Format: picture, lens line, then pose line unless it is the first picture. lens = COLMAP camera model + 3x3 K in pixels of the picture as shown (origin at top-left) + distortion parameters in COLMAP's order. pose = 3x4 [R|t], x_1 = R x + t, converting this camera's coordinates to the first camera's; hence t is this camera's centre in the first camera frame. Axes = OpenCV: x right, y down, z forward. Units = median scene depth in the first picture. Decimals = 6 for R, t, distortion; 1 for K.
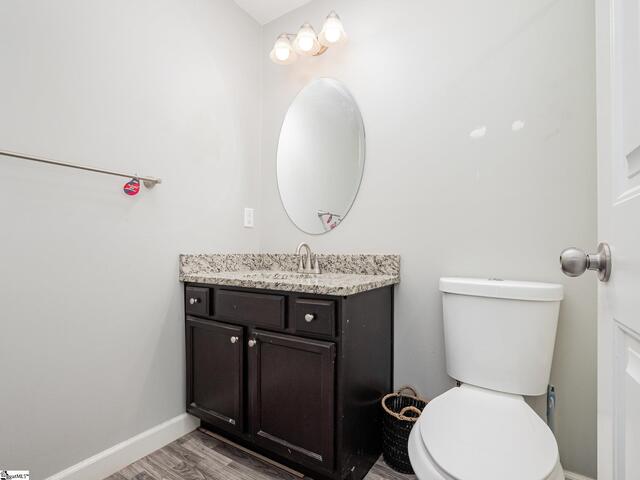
lens RADIAL K [[312.7, 0, 320.0], [0, 312.7, 240.0], [0, 0, 1]] dist [-0.004187, -0.000005]
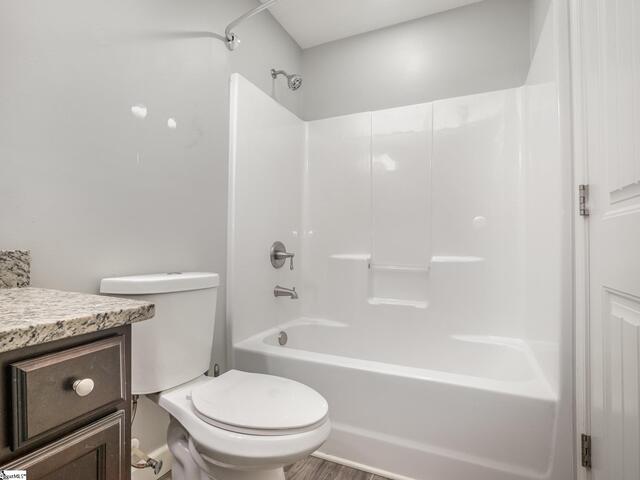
lens RADIAL K [[312.7, 0, 320.0], [0, 312.7, 240.0], [0, 0, 1]] dist [-0.004187, -0.000005]
pose [[0.419487, 0.000483, 0.907761, -0.326470], [-0.021735, 0.999719, 0.009512, 0.005045], [-0.907501, -0.023720, 0.419380, 0.445954]]
